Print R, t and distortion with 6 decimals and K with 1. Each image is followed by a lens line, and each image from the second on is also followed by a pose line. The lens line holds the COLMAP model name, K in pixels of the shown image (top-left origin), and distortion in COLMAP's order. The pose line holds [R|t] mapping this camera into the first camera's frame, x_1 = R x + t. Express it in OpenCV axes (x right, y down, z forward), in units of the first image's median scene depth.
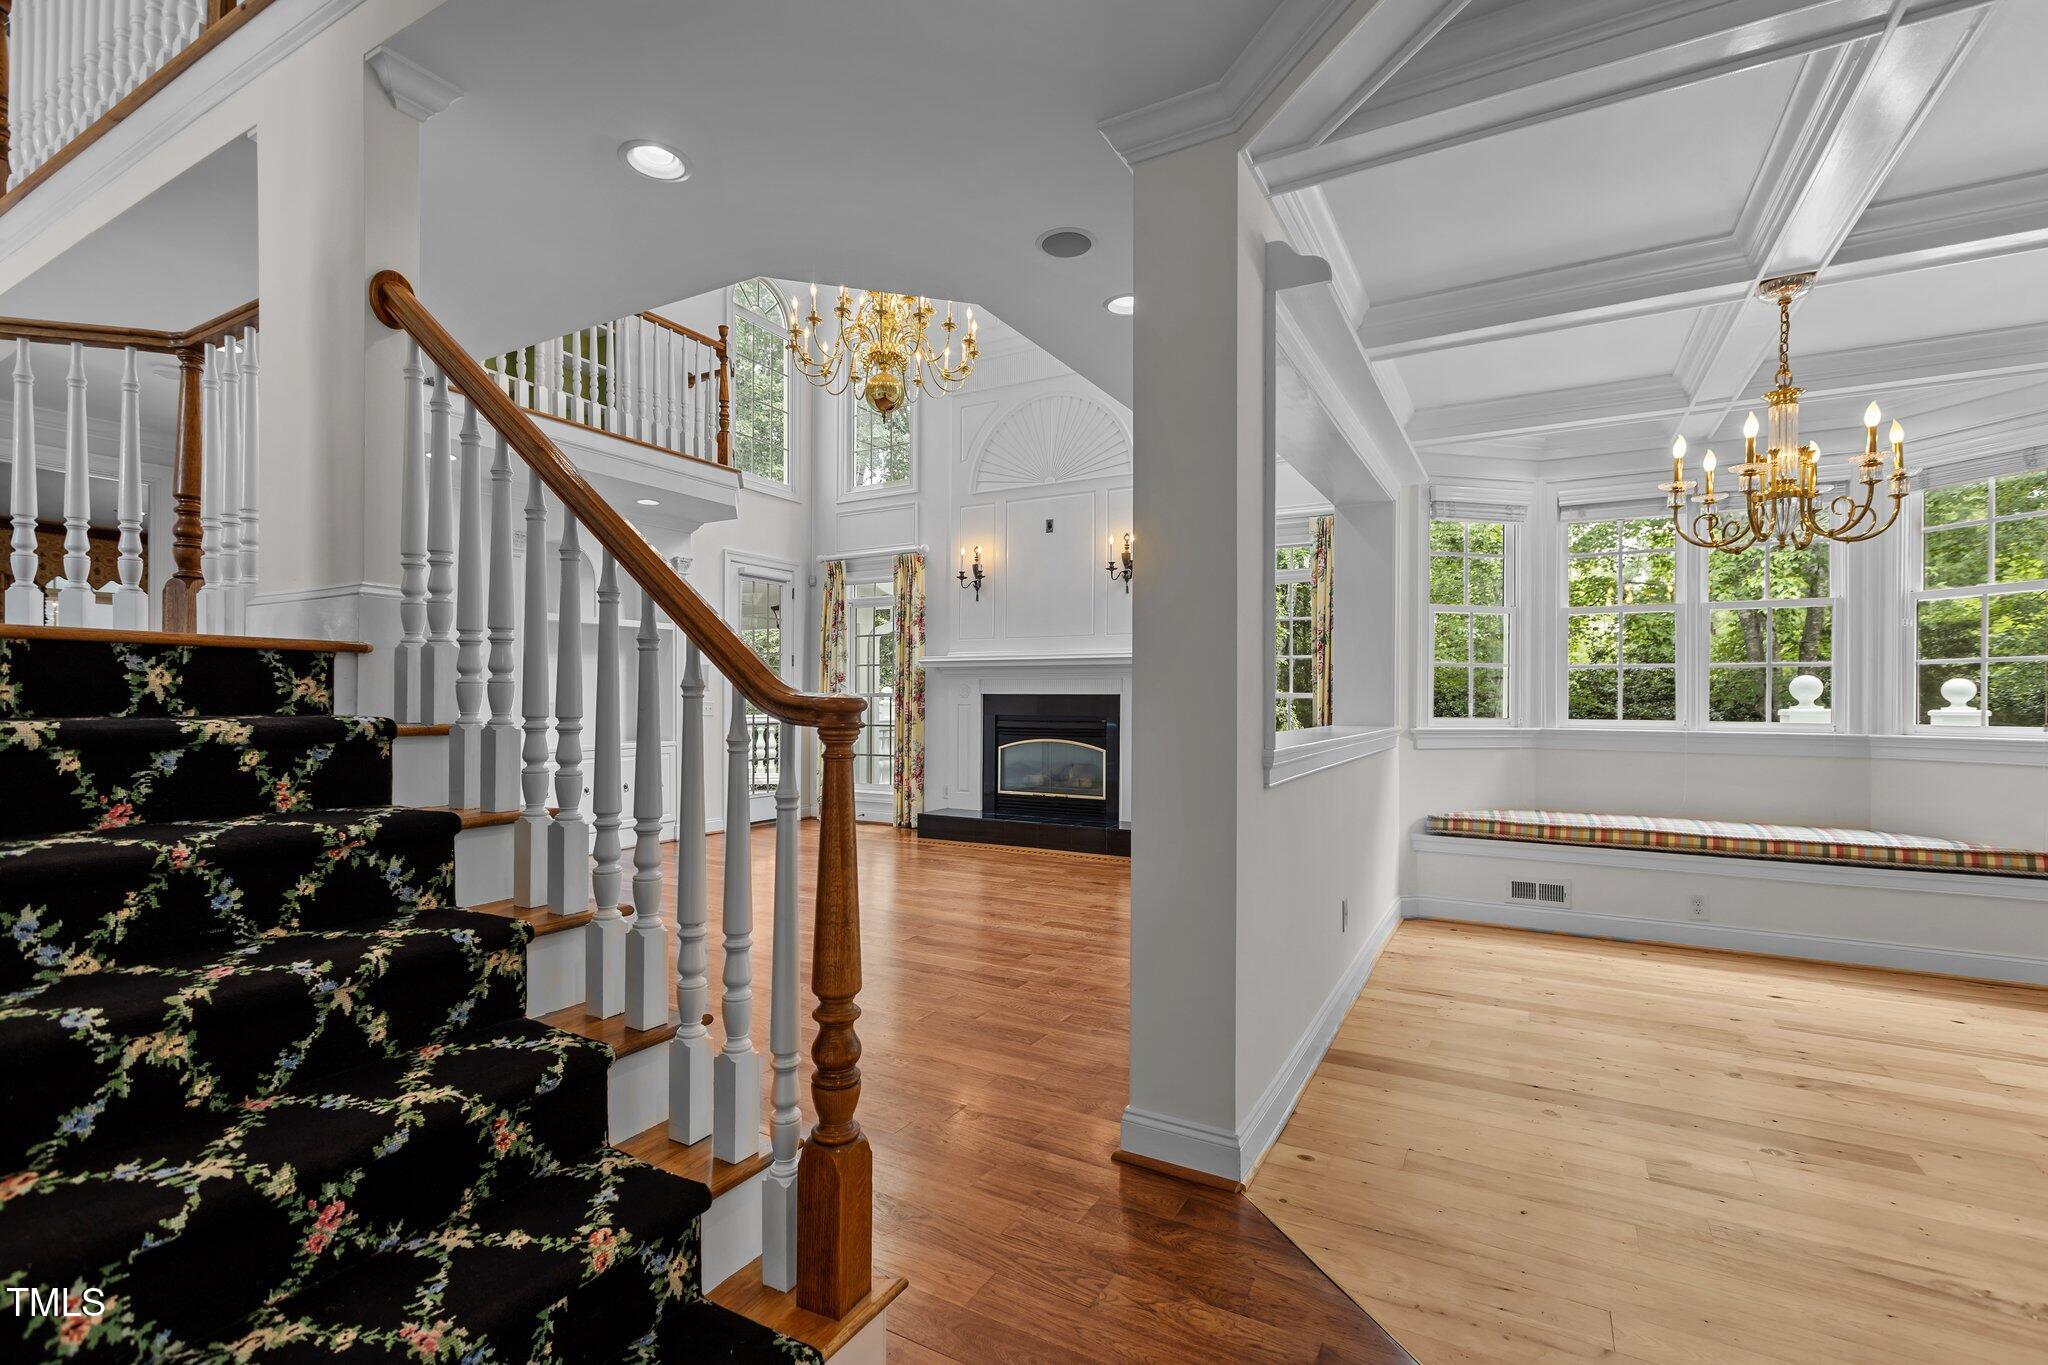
lens RADIAL K [[914.2, 0, 1026.6], [0, 914.2, 694.4], [0, 0, 1]] dist [-0.001180, 0.001216]
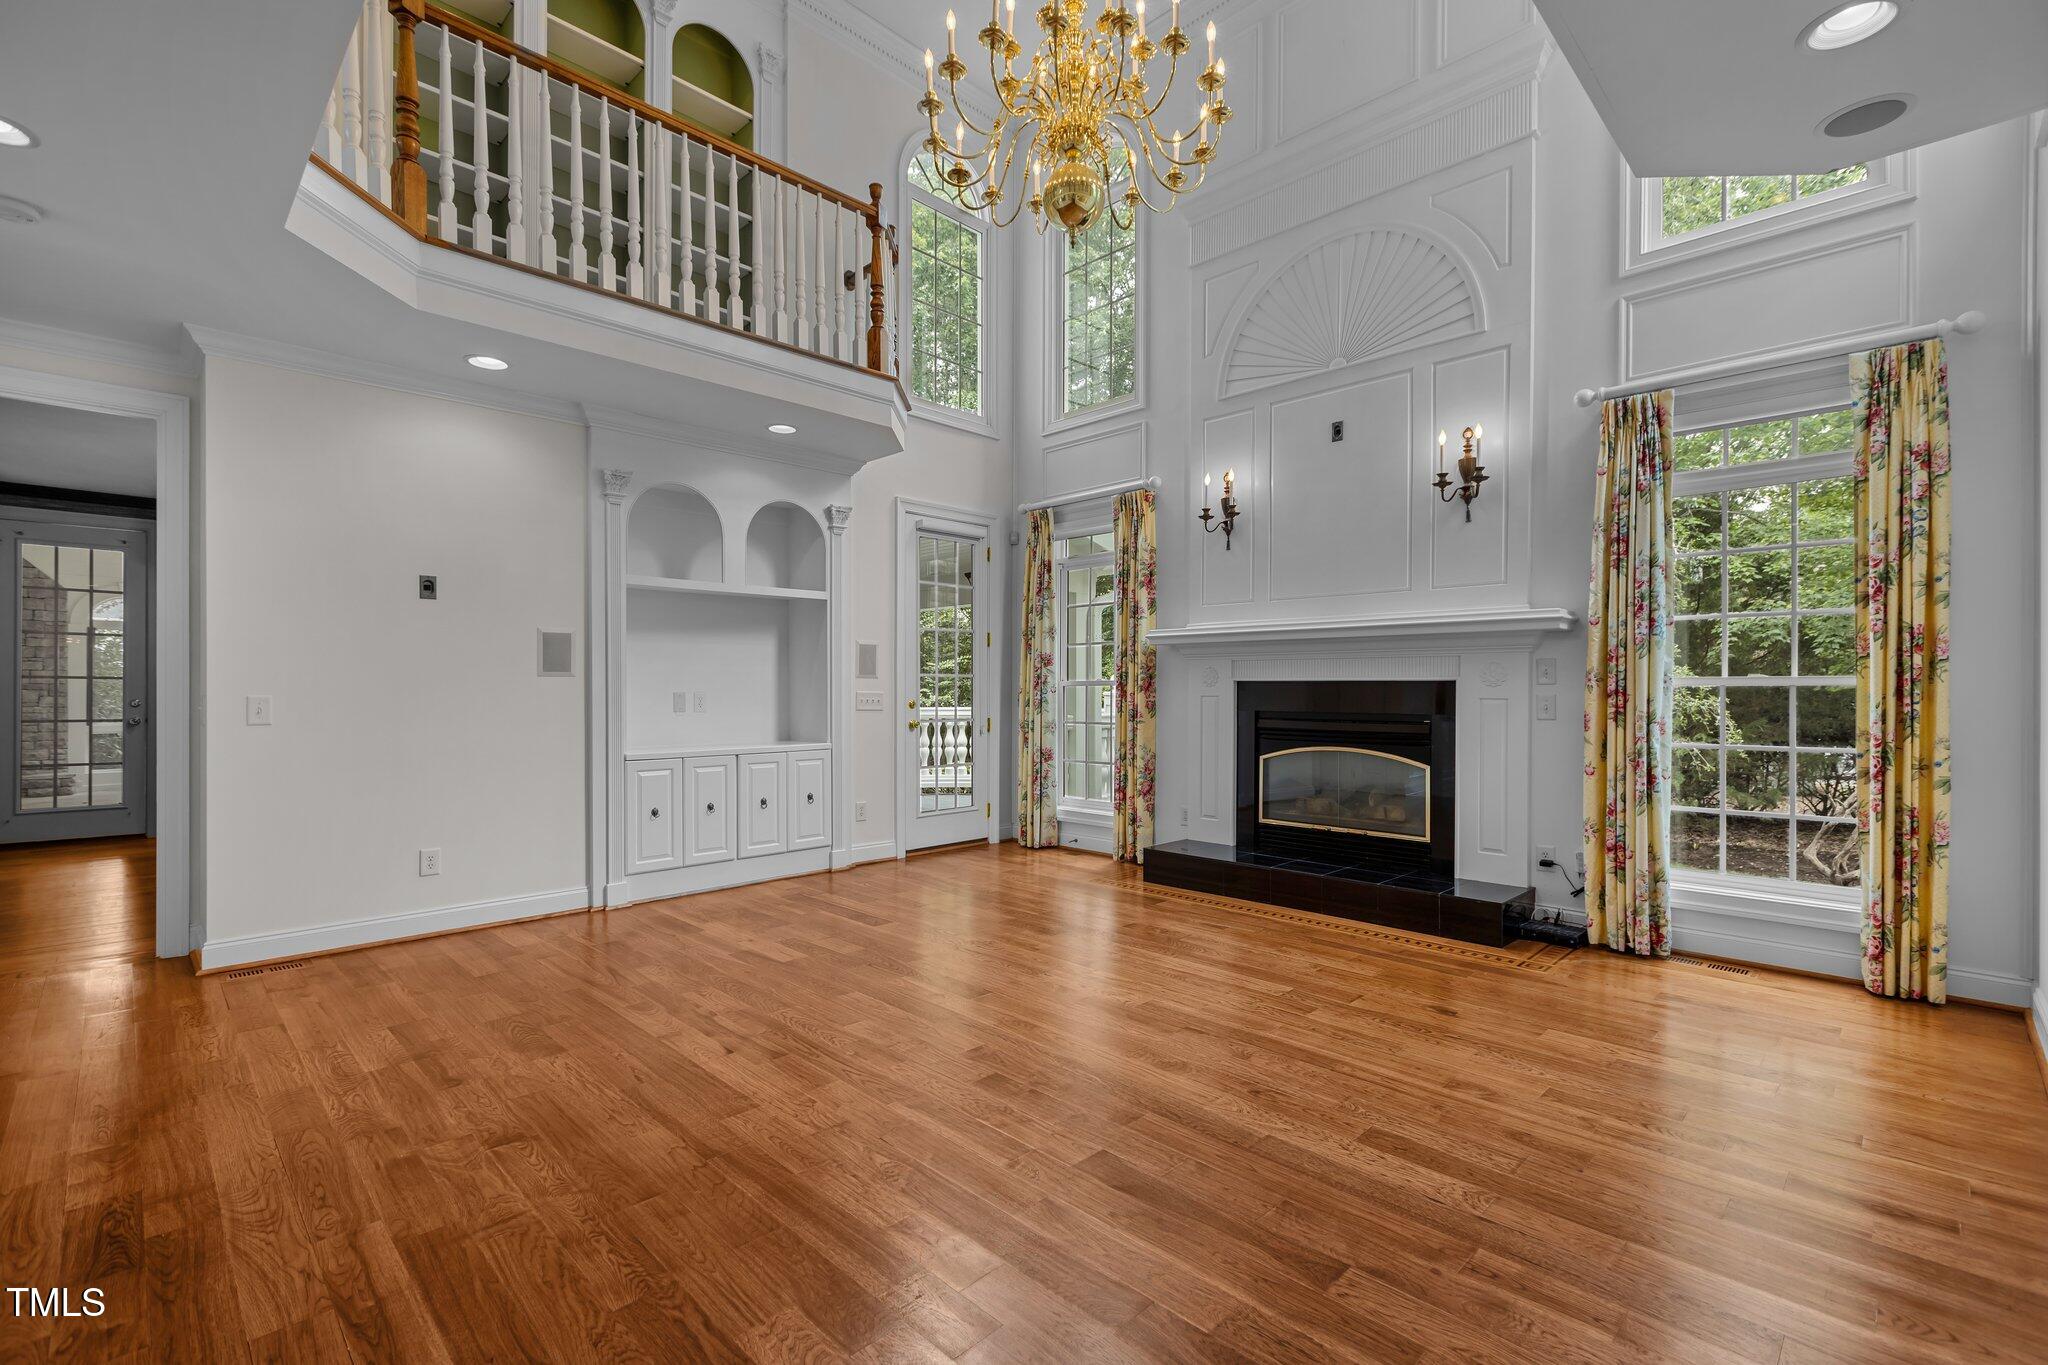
lens RADIAL K [[914.2, 0, 1017.6], [0, 914.2, 689.2], [0, 0, 1]] dist [-0.001180, 0.001216]
pose [[0.959887, -0.001399, -0.280383, -0.012138], [0.002673, 0.999988, 0.004162, 0.002523], [0.280374, -0.004744, 0.959879, 0.273227]]
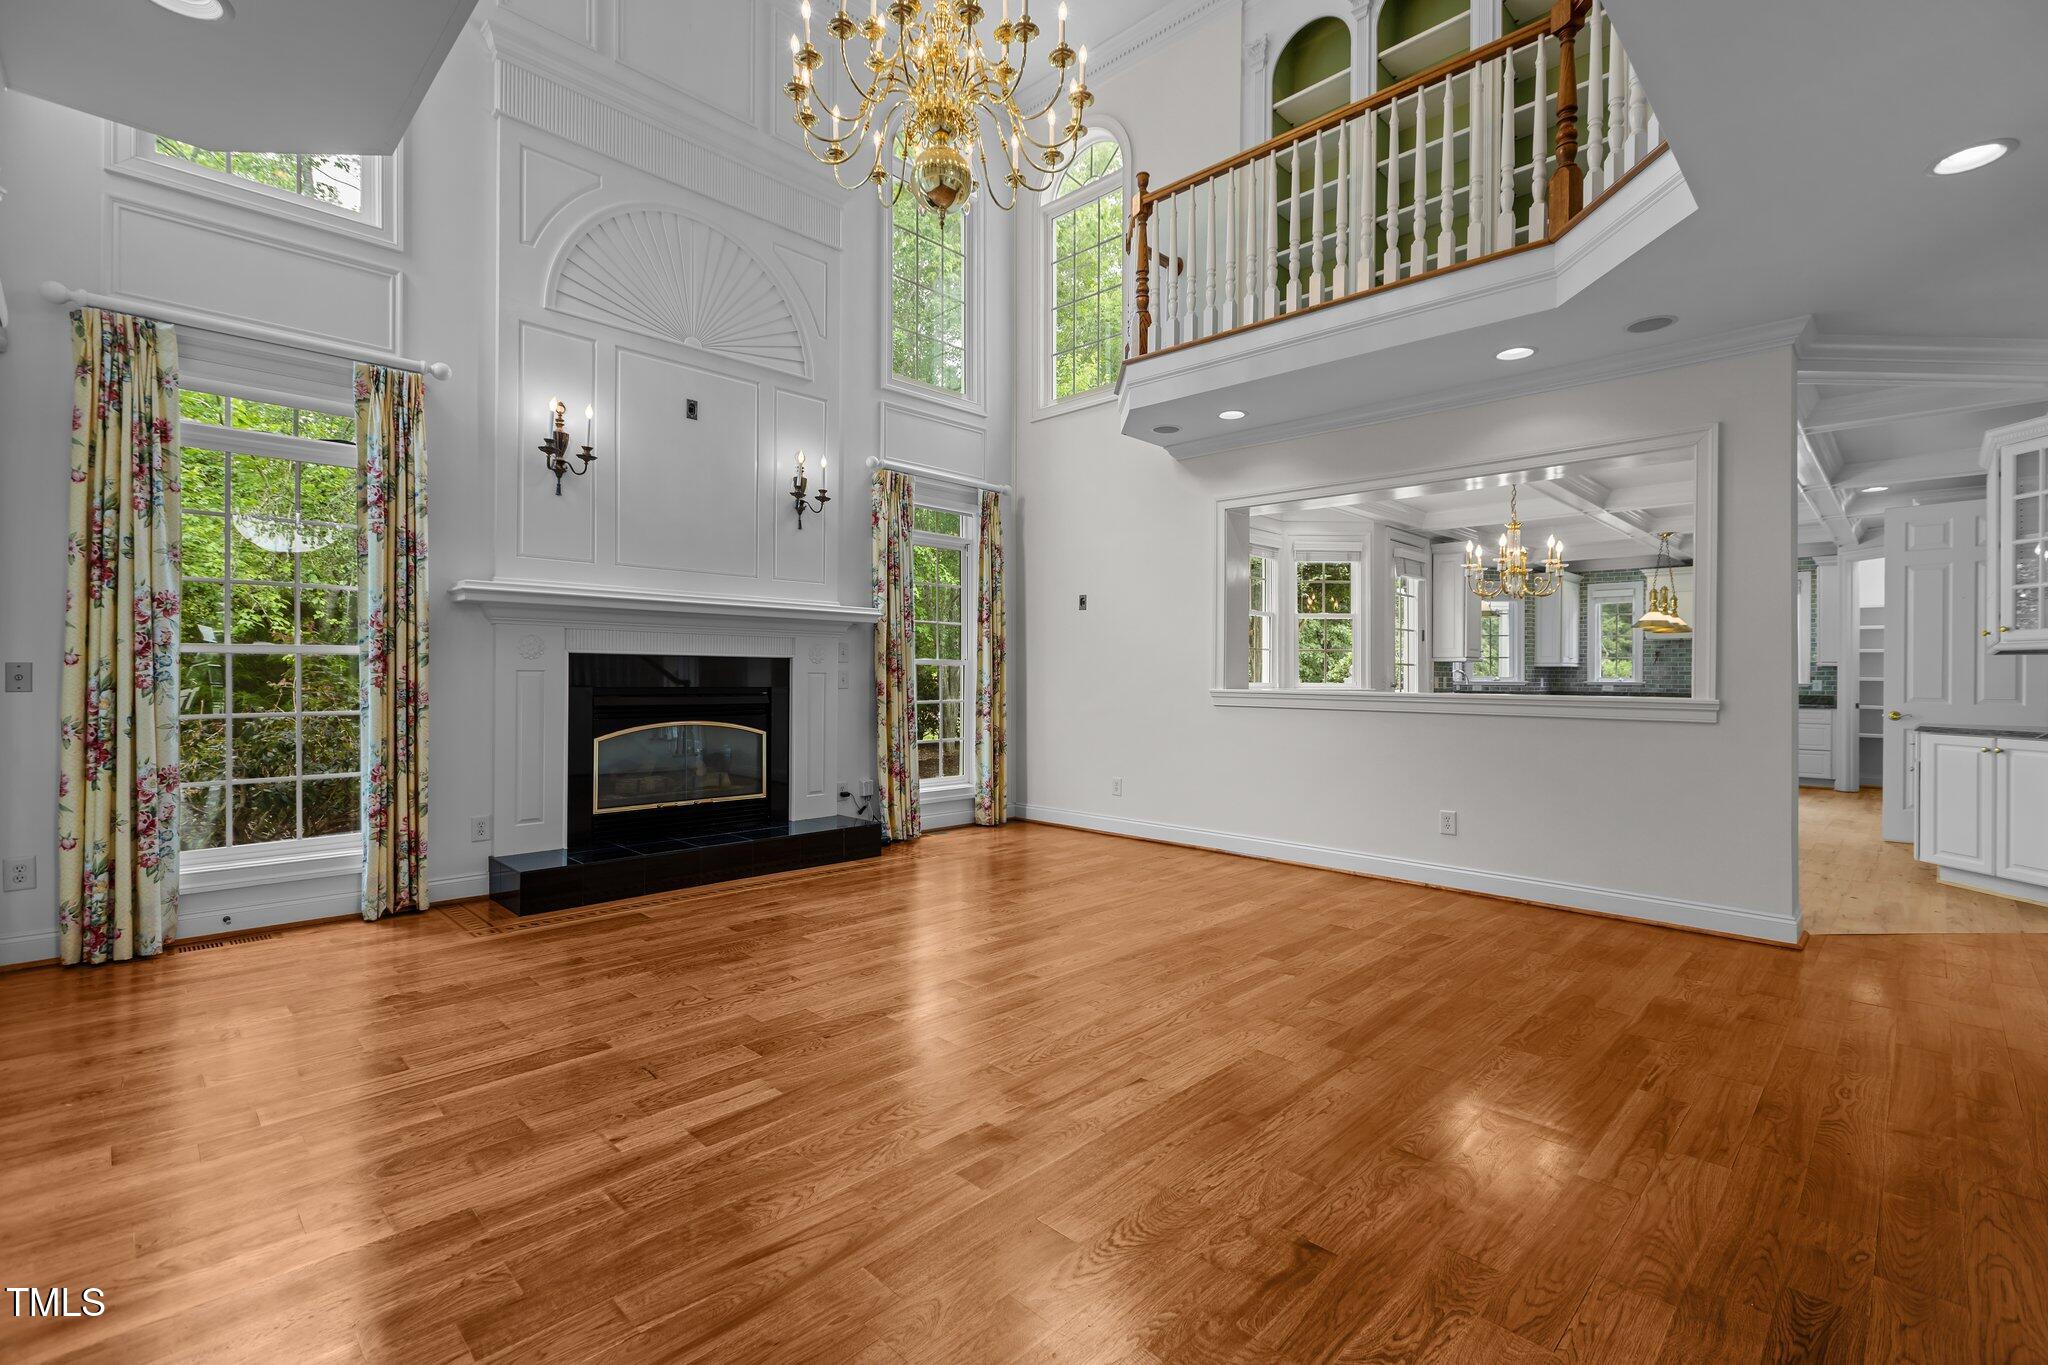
lens RADIAL K [[914.2, 0, 1036.2], [0, 914.2, 670.3], [0, 0, 1]] dist [-0.001180, 0.001216]
pose [[0.257959, 0.004658, 0.966145, -0.540272], [-0.011121, 0.999936, -0.001852, 0.008789], [-0.966092, -0.010267, 0.257995, 0.547016]]
